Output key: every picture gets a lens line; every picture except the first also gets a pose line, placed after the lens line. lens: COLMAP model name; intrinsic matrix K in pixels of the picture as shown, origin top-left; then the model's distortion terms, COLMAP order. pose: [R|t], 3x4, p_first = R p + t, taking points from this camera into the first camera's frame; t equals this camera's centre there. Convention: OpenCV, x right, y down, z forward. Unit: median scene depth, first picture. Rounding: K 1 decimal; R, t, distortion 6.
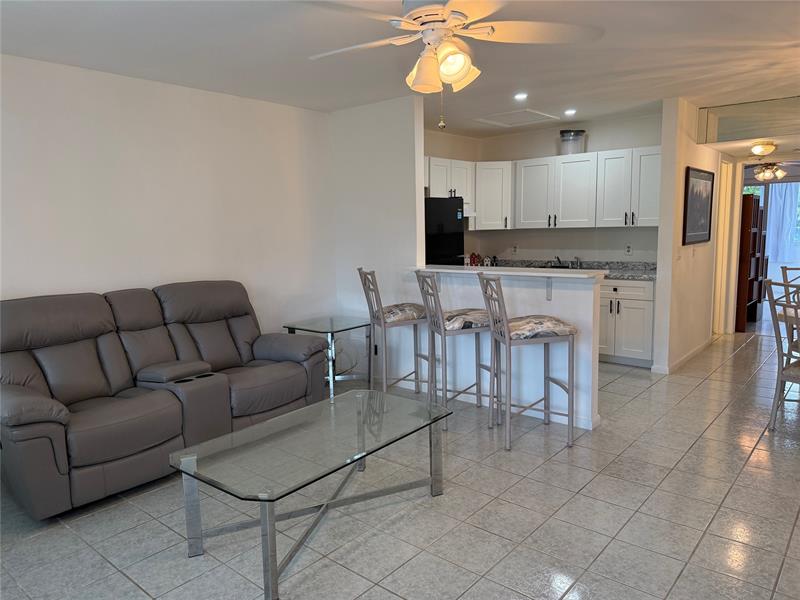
lens RADIAL K [[558.4, 0, 405.7], [0, 558.4, 301.2], [0, 0, 1]] dist [0.065036, -0.066995]
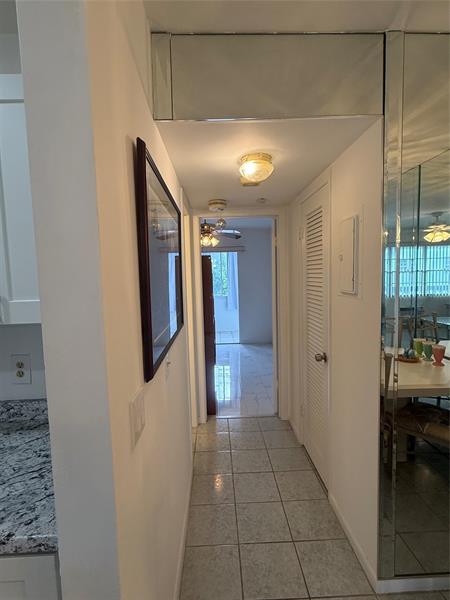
lens RADIAL K [[307.5, 0, 221.1], [0, 307.5, 300.8], [0, 0, 1]] dist [-0.015724, 0.002591]
pose [[0.750892, -0.054179, 0.658199, 0.391297], [0.099245, 0.994569, -0.031354, -0.129900], [-0.652926, 0.088867, 0.752190, 0.801791]]
